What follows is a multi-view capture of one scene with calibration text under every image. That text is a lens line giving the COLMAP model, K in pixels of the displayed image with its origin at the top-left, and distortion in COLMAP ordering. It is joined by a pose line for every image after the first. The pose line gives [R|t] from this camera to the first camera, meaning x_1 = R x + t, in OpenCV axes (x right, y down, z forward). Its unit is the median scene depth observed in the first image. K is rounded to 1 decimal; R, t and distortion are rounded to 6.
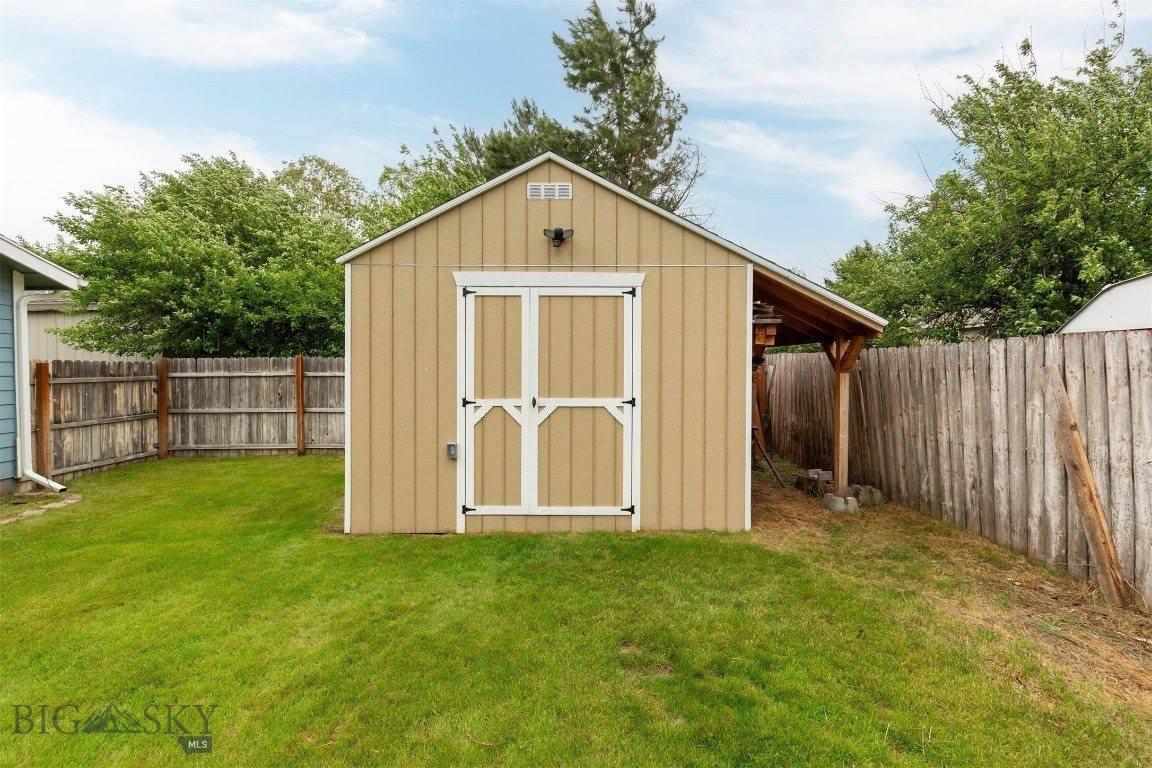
lens RADIAL K [[511.4, 0, 573.3], [0, 511.4, 386.1], [0, 0, 1]] dist [0.001734, -0.000704]
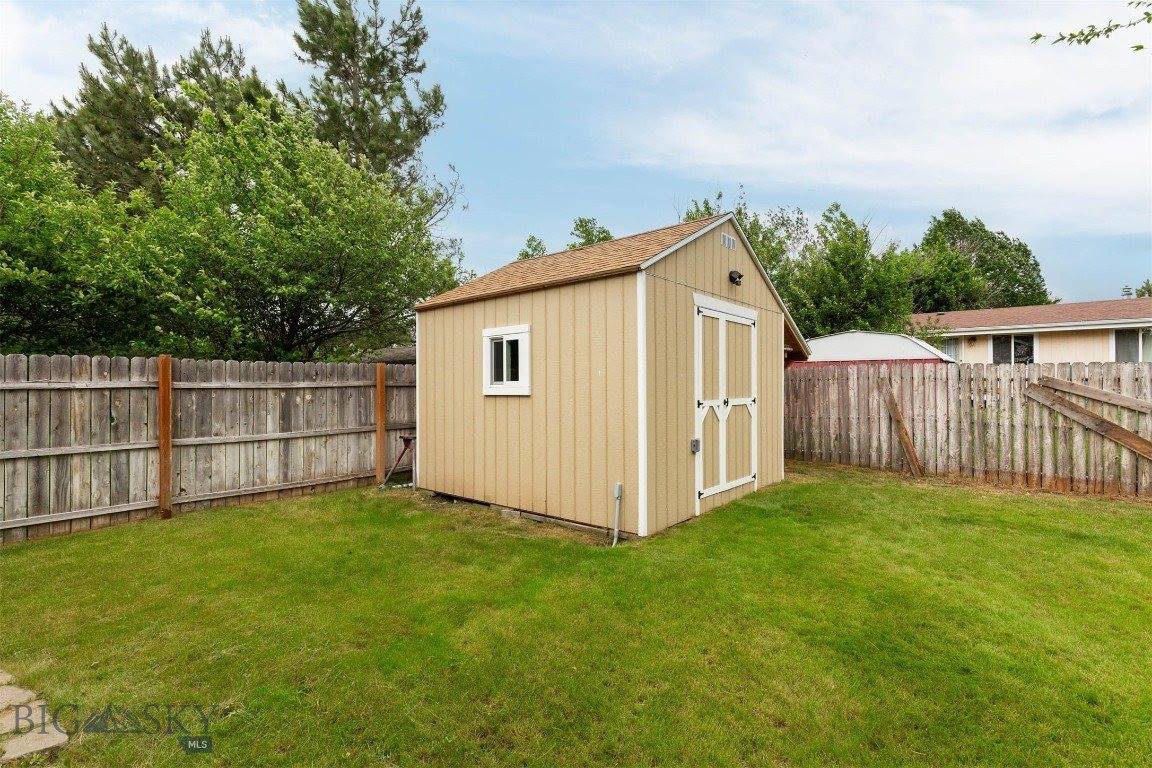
lens RADIAL K [[511.4, 0, 573.3], [0, 511.4, 386.1], [0, 0, 1]] dist [0.001734, -0.000704]
pose [[0.664120, -0.001443, 0.747624, -1.284384], [0.026973, 0.999393, -0.022031, 0.009469], [-0.747139, 0.034797, 0.663756, 0.427481]]
